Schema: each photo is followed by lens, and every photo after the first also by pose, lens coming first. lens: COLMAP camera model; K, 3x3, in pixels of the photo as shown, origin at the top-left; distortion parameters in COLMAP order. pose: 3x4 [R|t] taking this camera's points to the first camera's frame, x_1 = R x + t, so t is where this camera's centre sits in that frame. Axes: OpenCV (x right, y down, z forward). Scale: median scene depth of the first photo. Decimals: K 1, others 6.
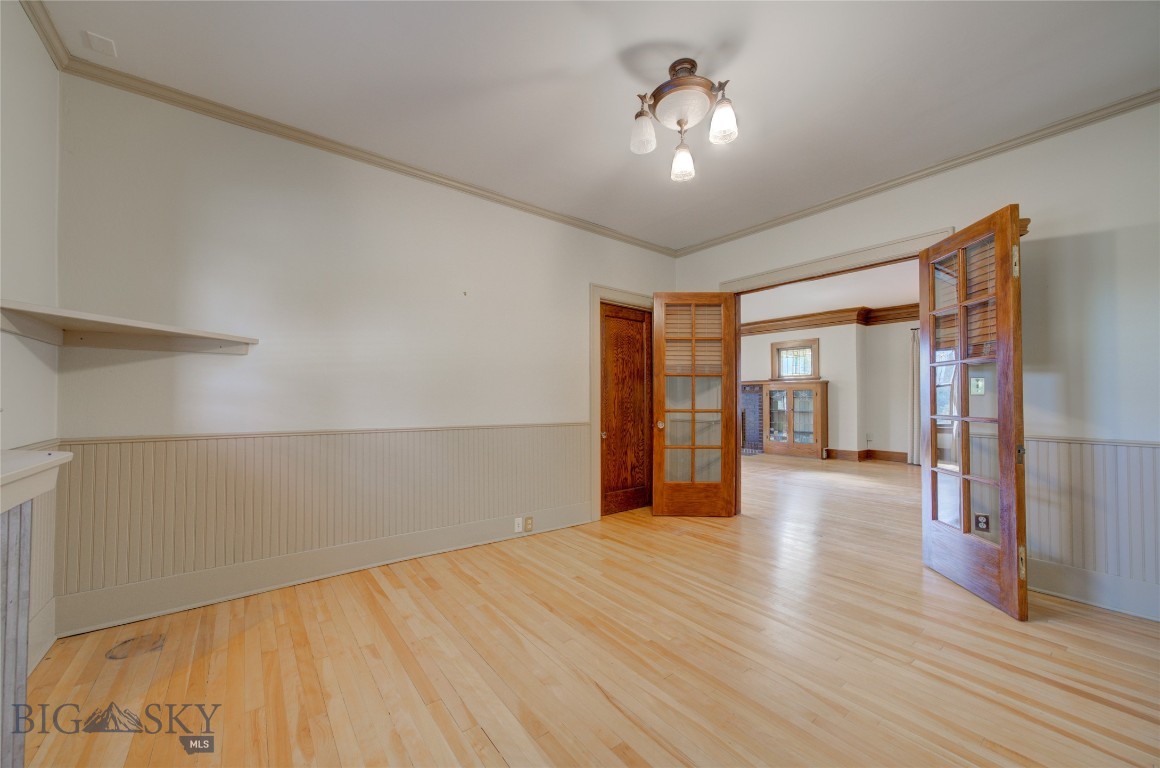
lens RADIAL K [[437.9, 0, 577.4], [0, 437.9, 387.9], [0, 0, 1]] dist [-0.000366, 0.000201]
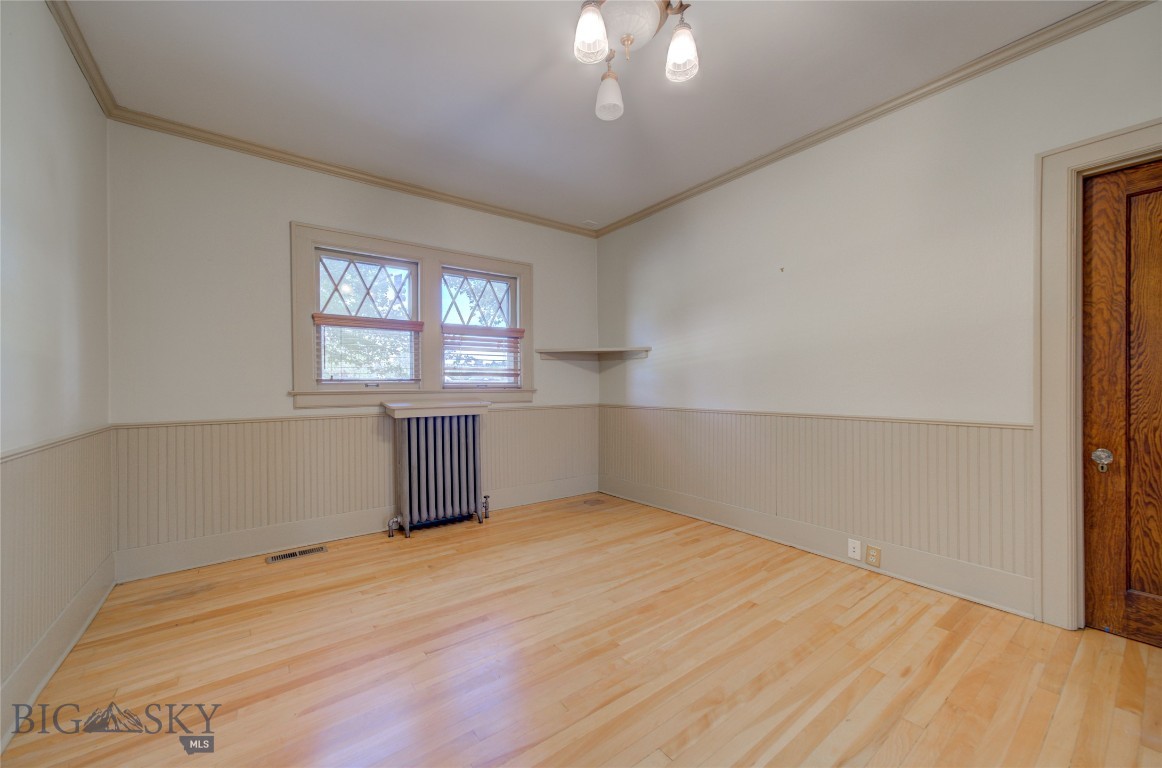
lens RADIAL K [[438.7, 0, 578.4], [0, 438.7, 387.9], [0, 0, 1]] dist [-0.000366, 0.000201]
pose [[-0.010868, 0.000623, -0.999941, 0.831856], [0.032586, 0.999469, 0.000269, 0.023747], [0.999410, -0.032581, -0.010882, 0.715642]]
